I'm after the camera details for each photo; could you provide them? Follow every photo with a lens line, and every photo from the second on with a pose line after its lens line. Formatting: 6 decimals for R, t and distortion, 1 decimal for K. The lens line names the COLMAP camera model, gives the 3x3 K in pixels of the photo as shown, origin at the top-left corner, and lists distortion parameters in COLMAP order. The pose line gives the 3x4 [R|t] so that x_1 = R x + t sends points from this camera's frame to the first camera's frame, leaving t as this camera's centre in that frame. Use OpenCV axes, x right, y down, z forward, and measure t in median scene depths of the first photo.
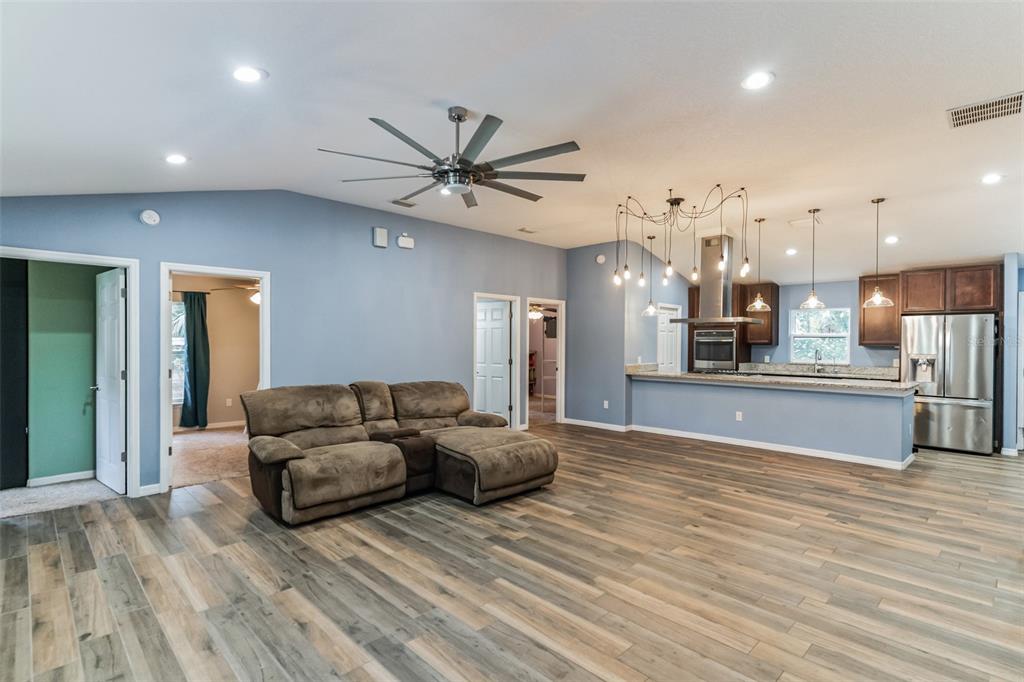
lens RADIAL K [[498.9, 0, 511.4], [0, 498.9, 345.9], [0, 0, 1]] dist [0.002614, 0.001447]
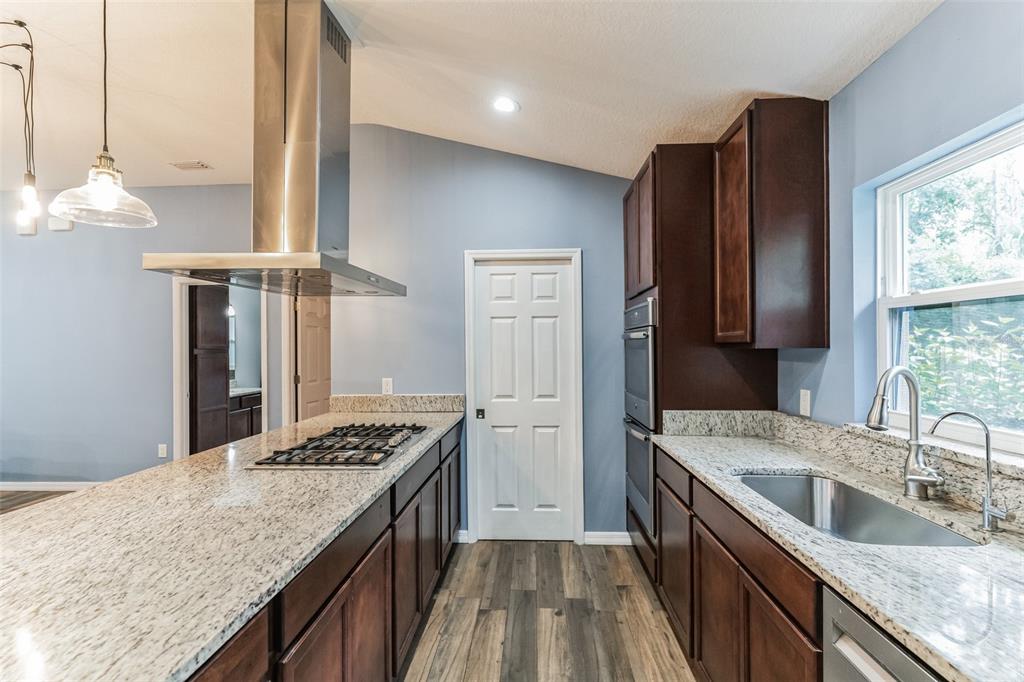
lens RADIAL K [[498.9, 0, 511.4], [0, 498.9, 345.9], [0, 0, 1]] dist [0.002614, 0.001447]
pose [[0.676016, -0.013307, -0.736767, 0.923434], [0.006953, 0.999908, -0.011680, -0.001421], [0.736855, 0.002773, 0.676046, 1.097173]]
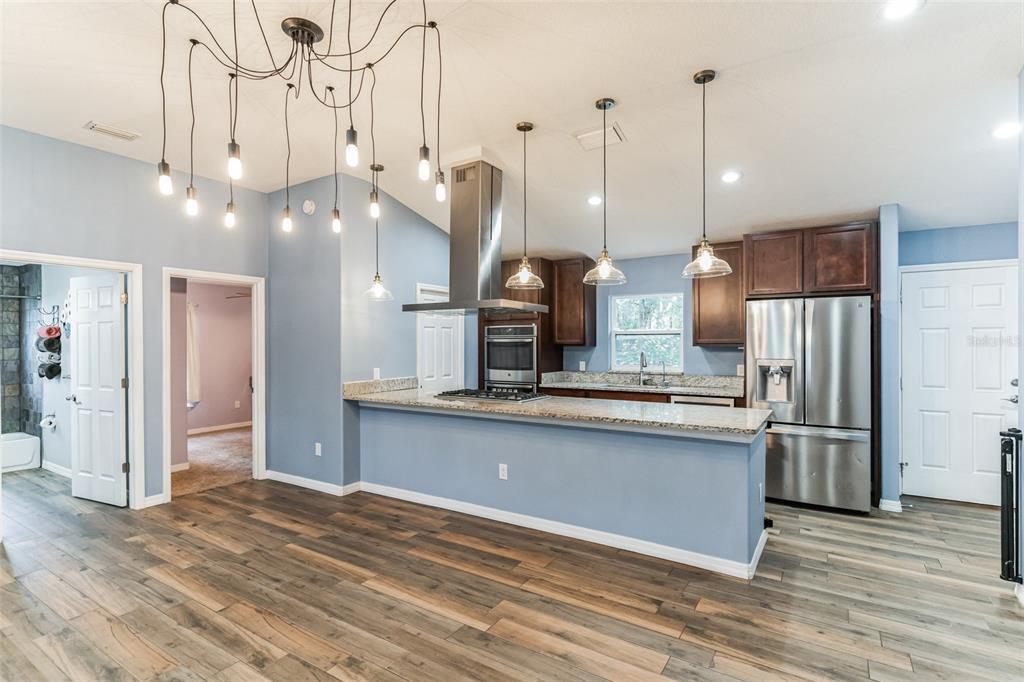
lens RADIAL K [[498.9, 0, 511.4], [0, 498.9, 345.9], [0, 0, 1]] dist [0.002614, 0.001447]
pose [[0.975935, -0.011840, 0.217739, 0.400509], [0.012078, 0.999927, 0.000239, -0.005341], [-0.217726, 0.002397, 0.976007, 0.509383]]
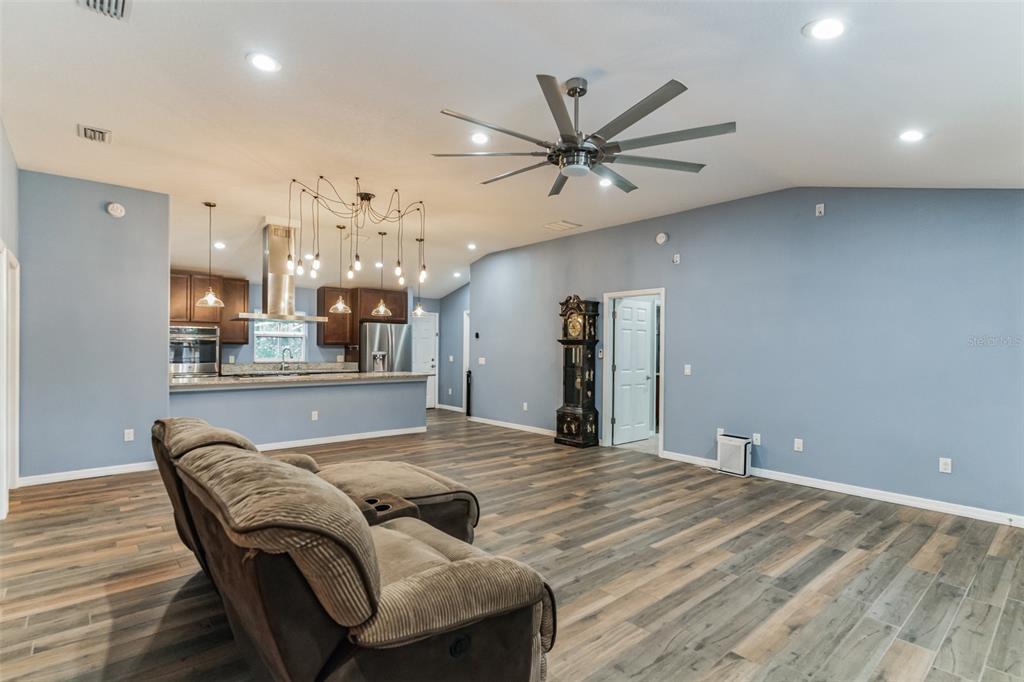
lens RADIAL K [[500.7, 0, 514.5], [0, 500.7, 350.8], [0, 0, 1]] dist [0.001042, 0.000913]
pose [[0.057718, -0.011537, 0.998266, -0.611566], [0.000248, 0.999933, 0.011542, -0.000835], [-0.998333, -0.000419, 0.057717, 0.637233]]
